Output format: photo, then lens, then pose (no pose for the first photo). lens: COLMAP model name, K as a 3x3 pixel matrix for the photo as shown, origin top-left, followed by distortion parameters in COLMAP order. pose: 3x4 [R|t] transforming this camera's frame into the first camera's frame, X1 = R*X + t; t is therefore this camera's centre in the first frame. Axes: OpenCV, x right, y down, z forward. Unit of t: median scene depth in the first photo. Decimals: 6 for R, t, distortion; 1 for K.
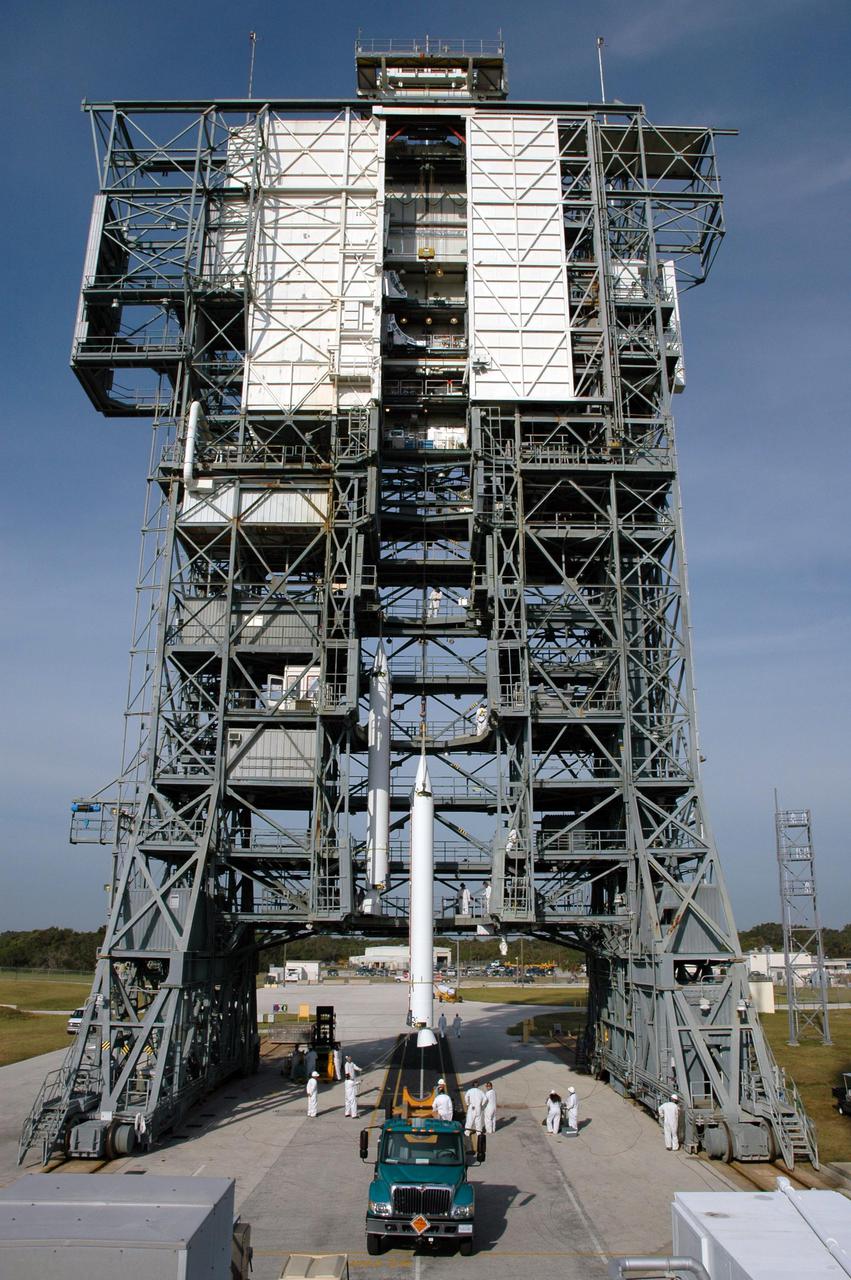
lens RADIAL K [[1037.4, 0, 425.5], [0, 1037.4, 640.0], [0, 0, 1]] dist [-0.124813, 0.001473]
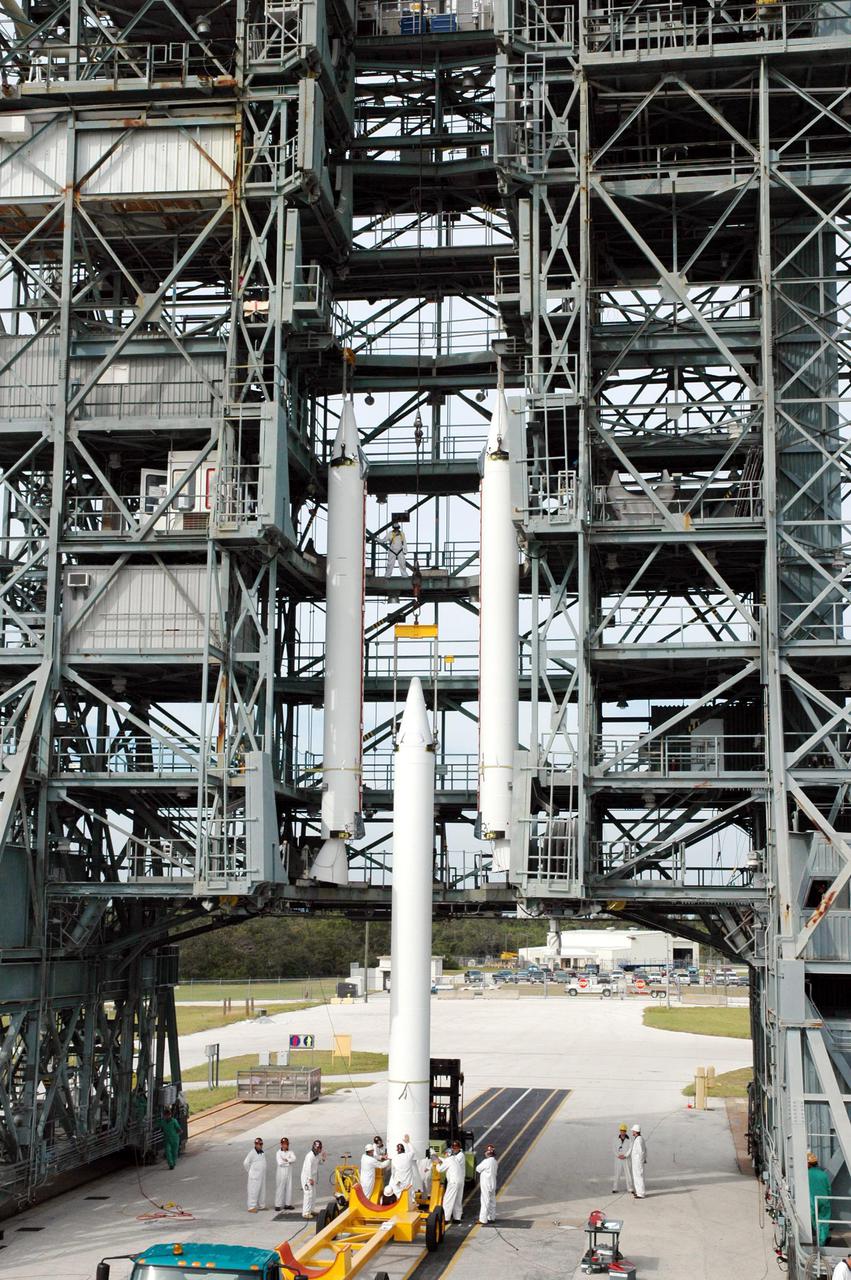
lens RADIAL K [[1866.0, 0, 425.5], [0, 1866.0, 640.0], [0, 0, 1]] dist [0.014891, 0.522457]
pose [[0.989654, -0.016765, -0.142490, 0.145179], [0.036433, 0.989961, 0.136563, -0.007938], [0.138770, -0.140341, 0.980330, 0.001292]]
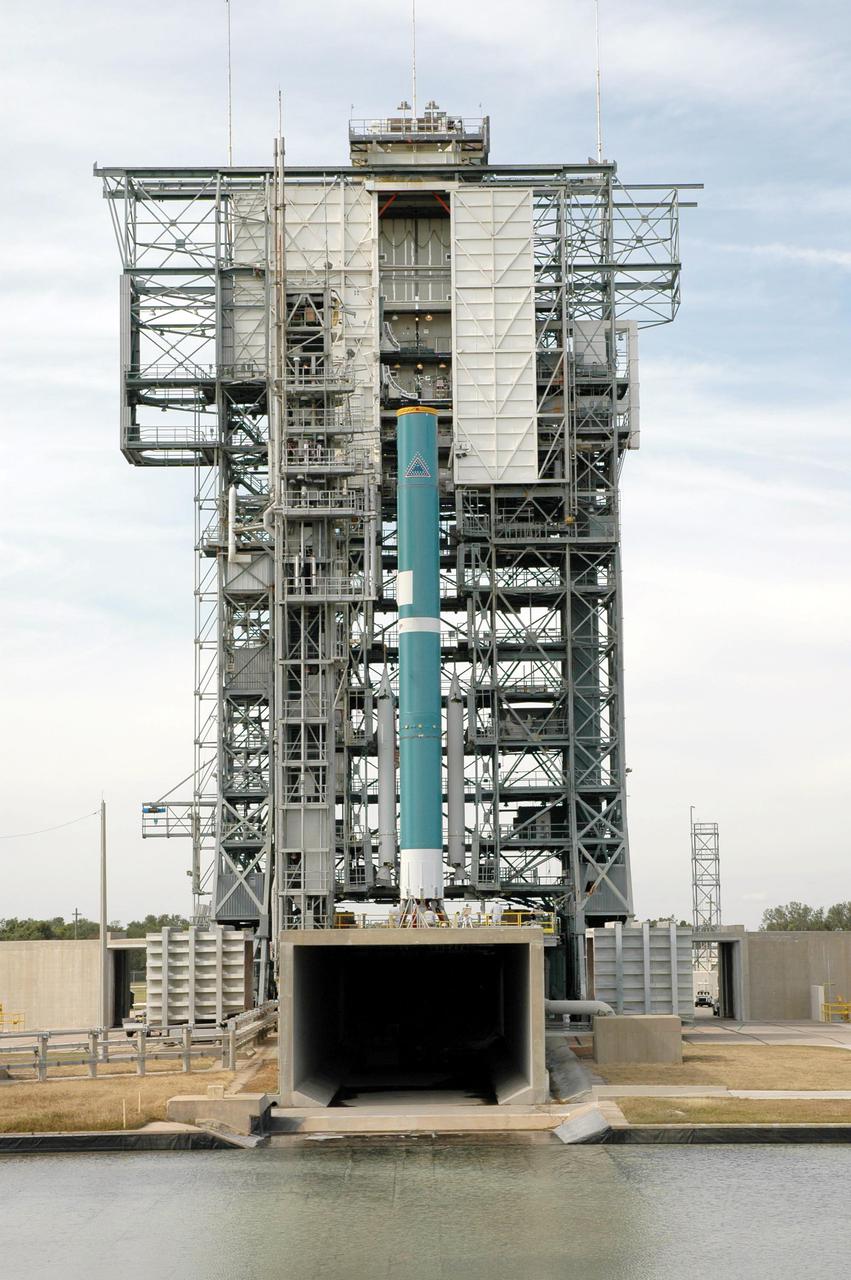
lens RADIAL K [[2744.1, 0, 425.5], [0, 2744.1, 640.0], [0, 0, 1]] dist [0.348560, 0.087450]
pose [[0.999875, -0.015763, -0.001422, 0.010743], [0.015768, 0.984327, 0.175648, -0.646862], [-0.001369, -0.175649, 0.984452, -2.361255]]
